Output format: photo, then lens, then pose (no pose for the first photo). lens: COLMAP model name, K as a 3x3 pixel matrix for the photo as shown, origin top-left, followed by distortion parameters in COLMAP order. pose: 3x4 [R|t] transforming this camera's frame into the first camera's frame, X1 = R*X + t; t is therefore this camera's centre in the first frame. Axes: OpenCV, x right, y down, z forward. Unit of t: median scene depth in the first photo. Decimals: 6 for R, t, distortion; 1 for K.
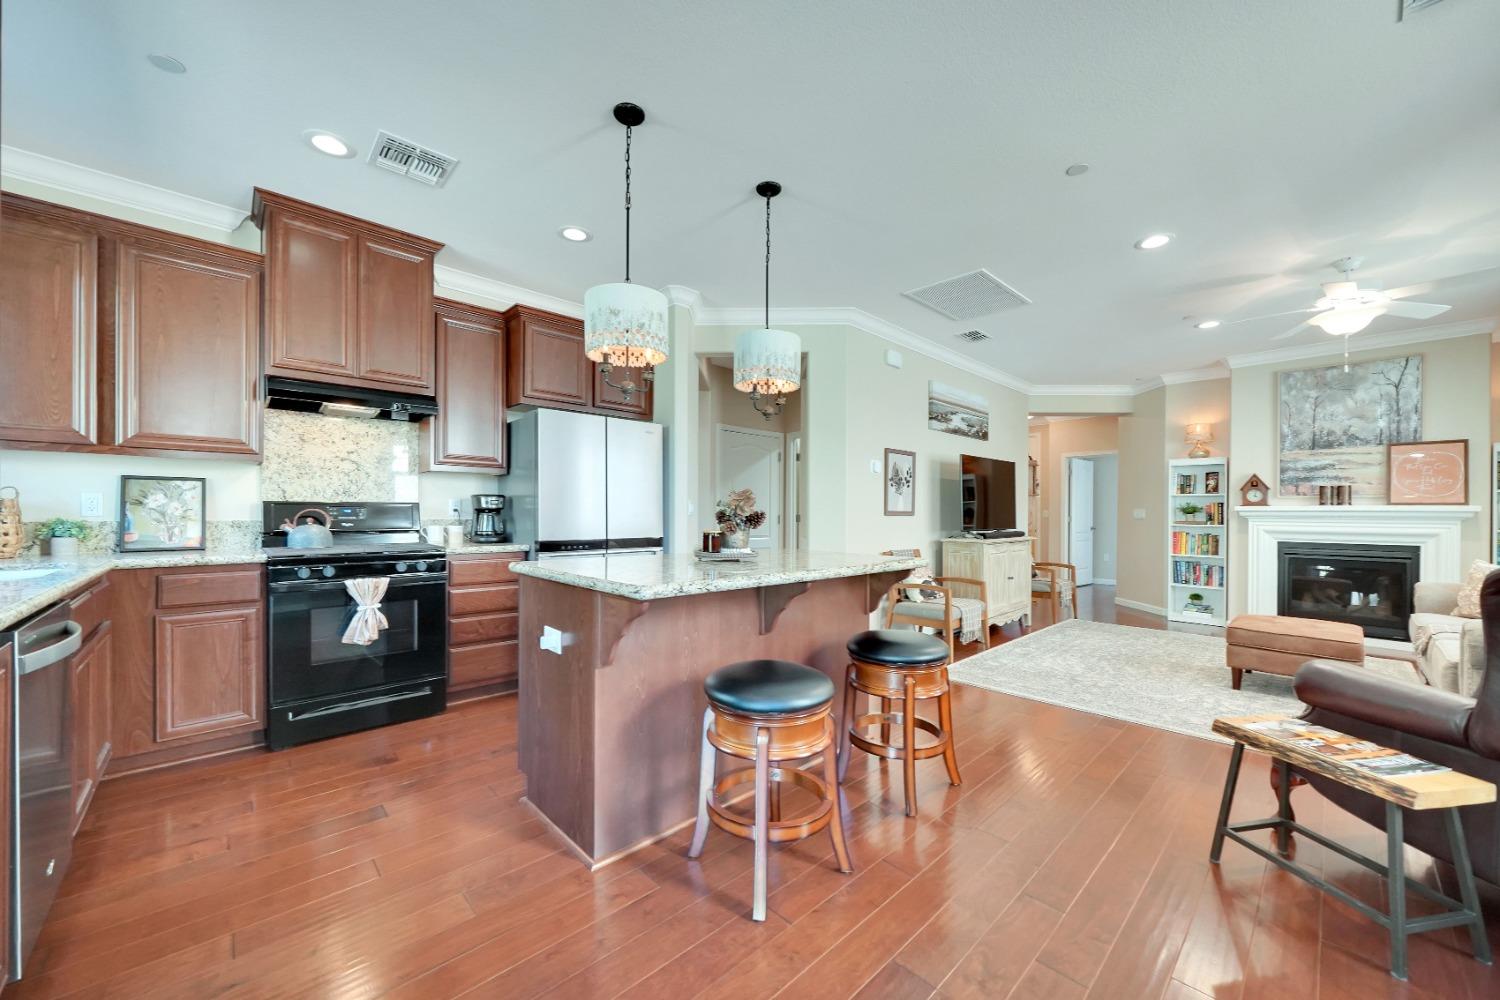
lens RADIAL K [[556.4, 0, 751.6], [0, 556.4, 513.1], [0, 0, 1]] dist [-0.002581, -0.000033]
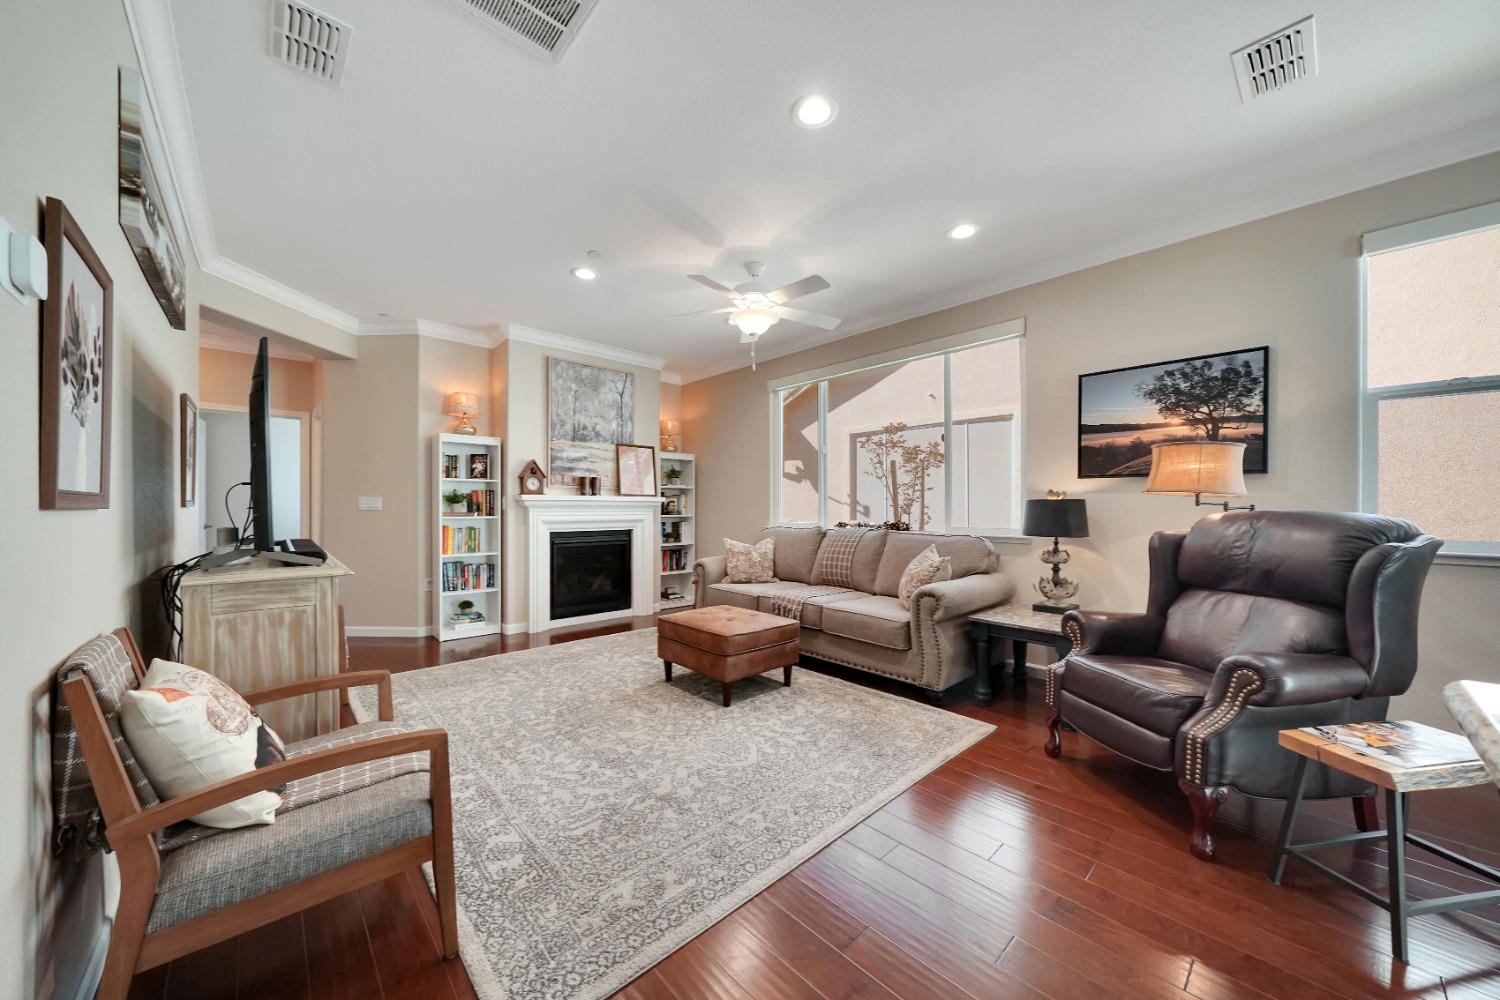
lens RADIAL K [[528.0, 0, 743.8], [0, 528.0, 506.4], [0, 0, 1]] dist [-0.005933, 0.000608]
pose [[0.018378, -0.005772, 0.999814, 0.038621], [-0.001858, 0.999981, 0.005807, 0.000752], [-0.999829, -0.001965, 0.018367, 0.713475]]
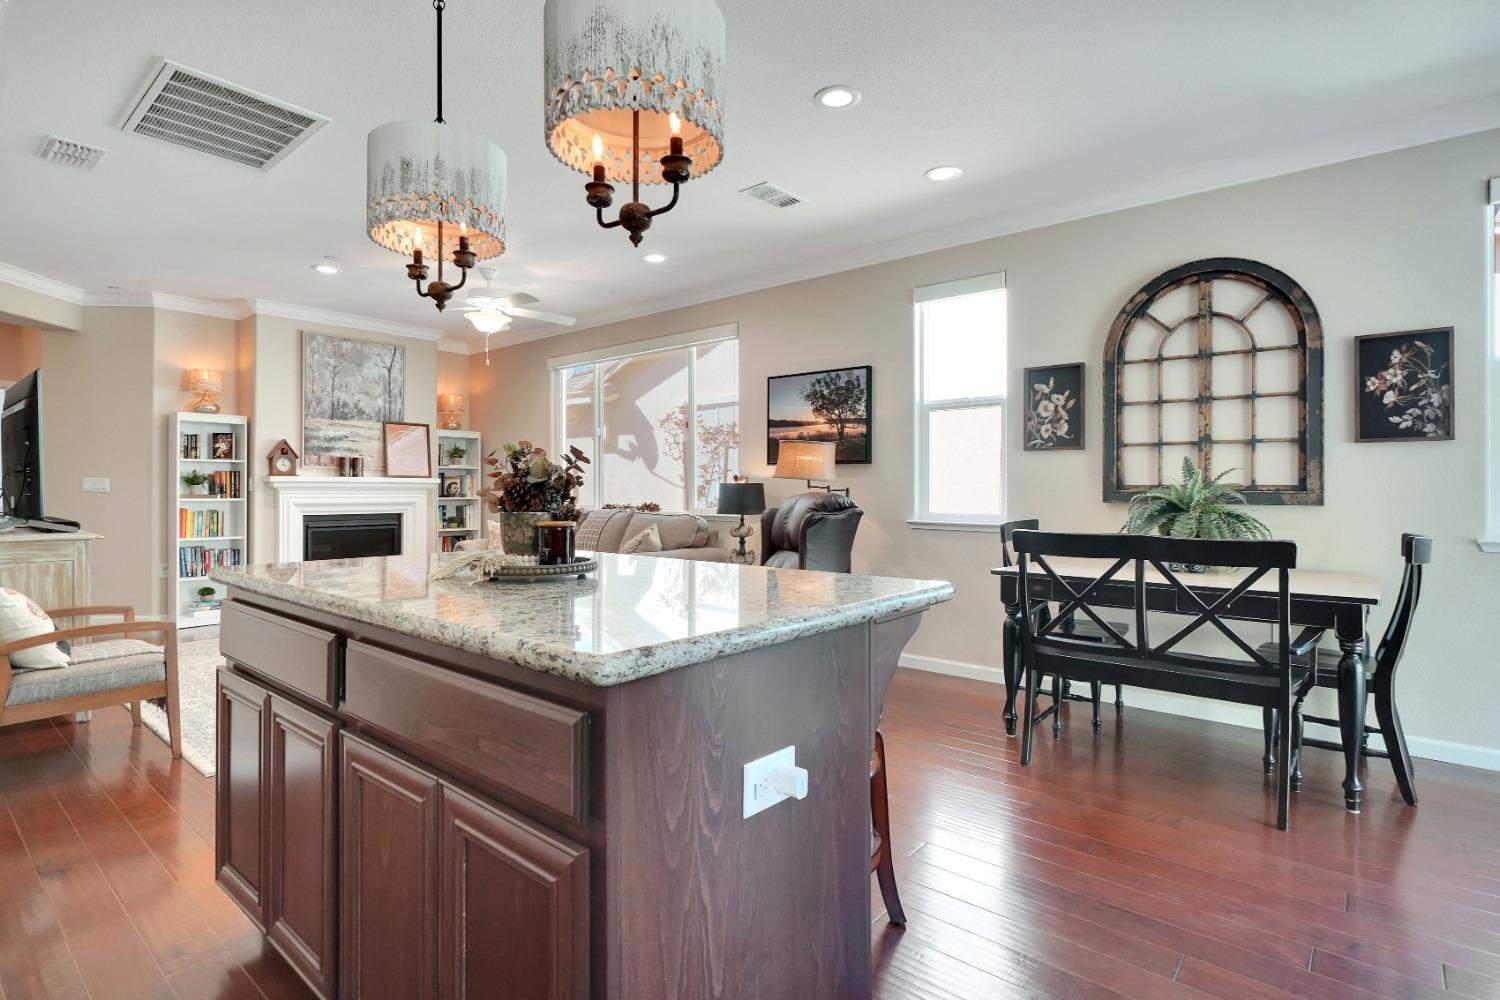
lens RADIAL K [[741.0, 0, 742.8], [0, 741.0, 486.2], [0, 0, 1]] dist [-0.000715, 0.001169]
pose [[-0.105911, -0.001806, 0.994374, -0.387852], [-0.004149, 0.999990, 0.001374, -0.001676], [-0.994367, -0.003980, -0.105918, 0.449166]]
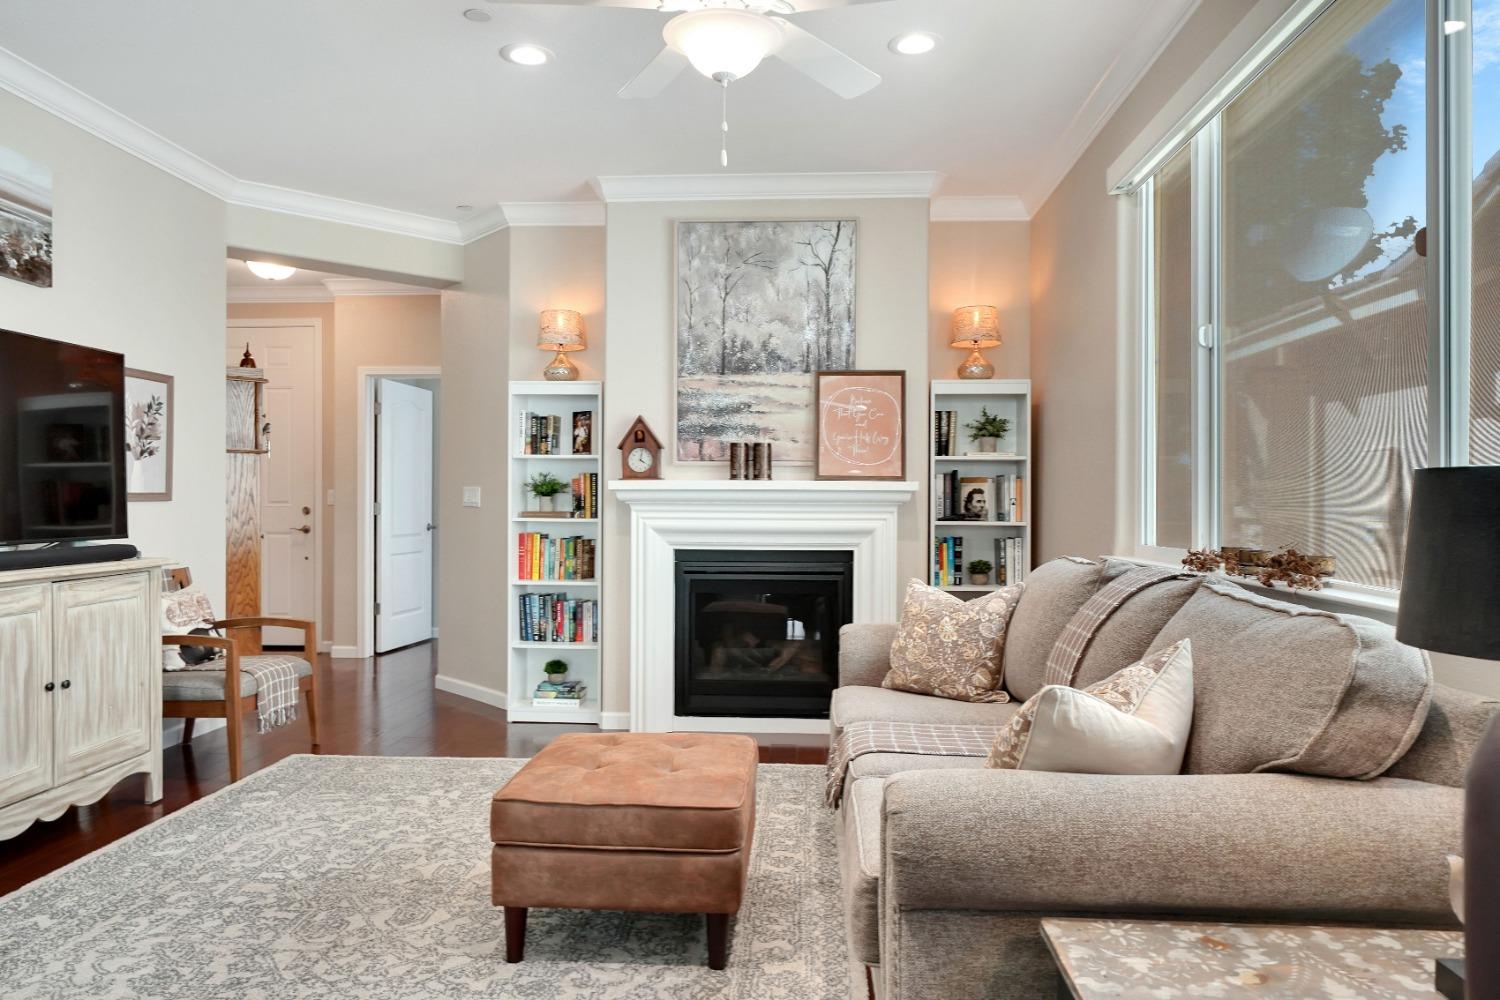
lens RADIAL K [[1022.2, 0, 740.0], [0, 1022.2, 510.9], [0, 0, 1]] dist [-0.000420, 0.000428]
pose [[0.733771, -0.010125, 0.679322, 0.384876], [0.000730, 0.999900, 0.014115, 0.002299], [-0.679397, -0.009861, 0.733705, 0.289932]]
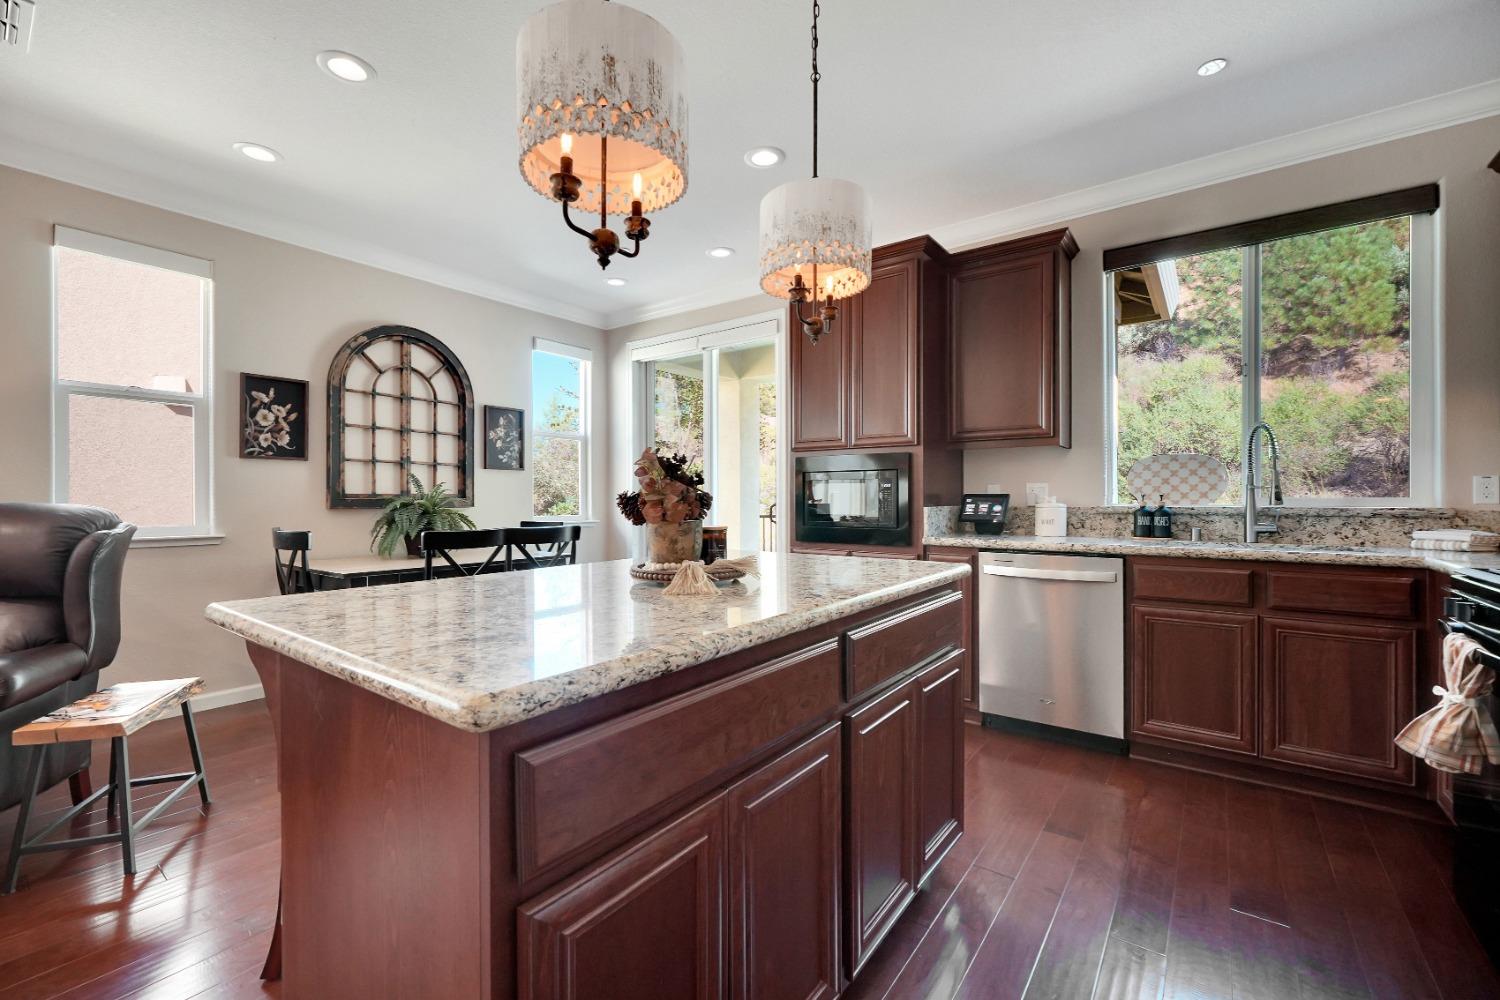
lens RADIAL K [[631.0, 0, 745.0], [0, 631.0, 496.7], [0, 0, 1]] dist [0.004714, -0.000773]
pose [[-0.986298, -0.005072, -0.164895, 0.000158], [-0.004695, 0.999985, -0.002672, 0.000110], [0.164906, -0.001861, -0.986308, 0.837514]]
